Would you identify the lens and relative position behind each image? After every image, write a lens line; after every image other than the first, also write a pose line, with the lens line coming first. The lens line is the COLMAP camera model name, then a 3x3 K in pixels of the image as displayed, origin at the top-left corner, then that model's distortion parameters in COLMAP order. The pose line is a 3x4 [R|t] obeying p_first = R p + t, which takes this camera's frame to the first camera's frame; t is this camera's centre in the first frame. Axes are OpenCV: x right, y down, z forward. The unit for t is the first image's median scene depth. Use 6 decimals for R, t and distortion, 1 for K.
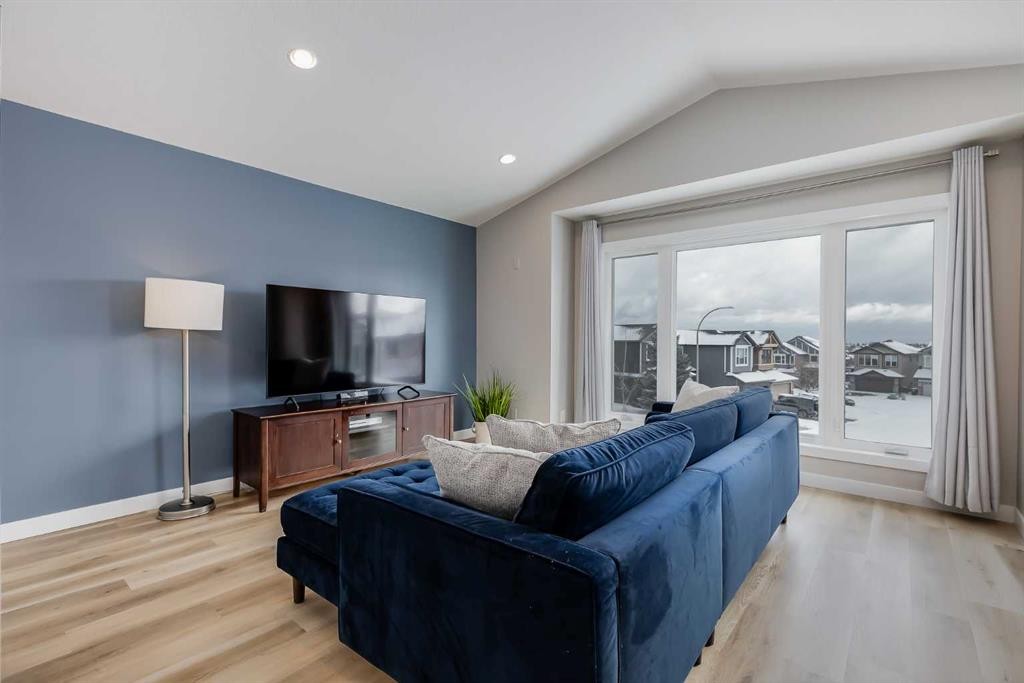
lens RADIAL K [[466.3, 0, 512.8], [0, 466.3, 344.2], [0, 0, 1]] dist [0.011354, -0.001378]
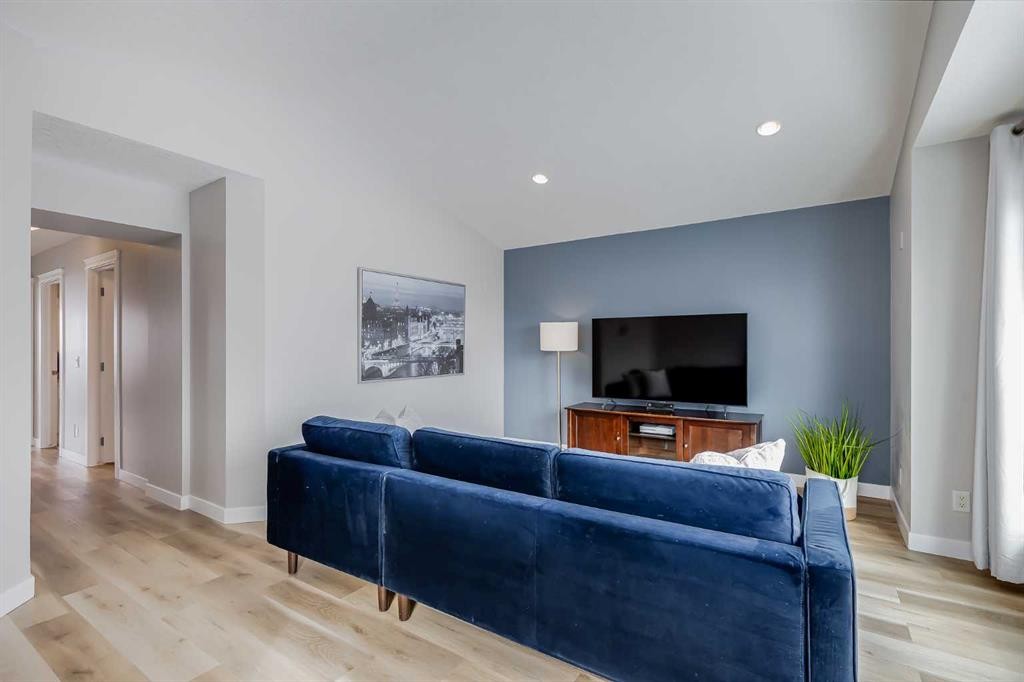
lens RADIAL K [[466.3, 0, 513.2], [0, 466.3, 347.1], [0, 0, 1]] dist [0.011354, -0.001378]
pose [[0.123339, -0.010866, -0.992305, 0.880200], [0.003565, 0.999938, -0.010507, -0.026325], [0.992358, -0.002241, 0.123370, 0.604358]]
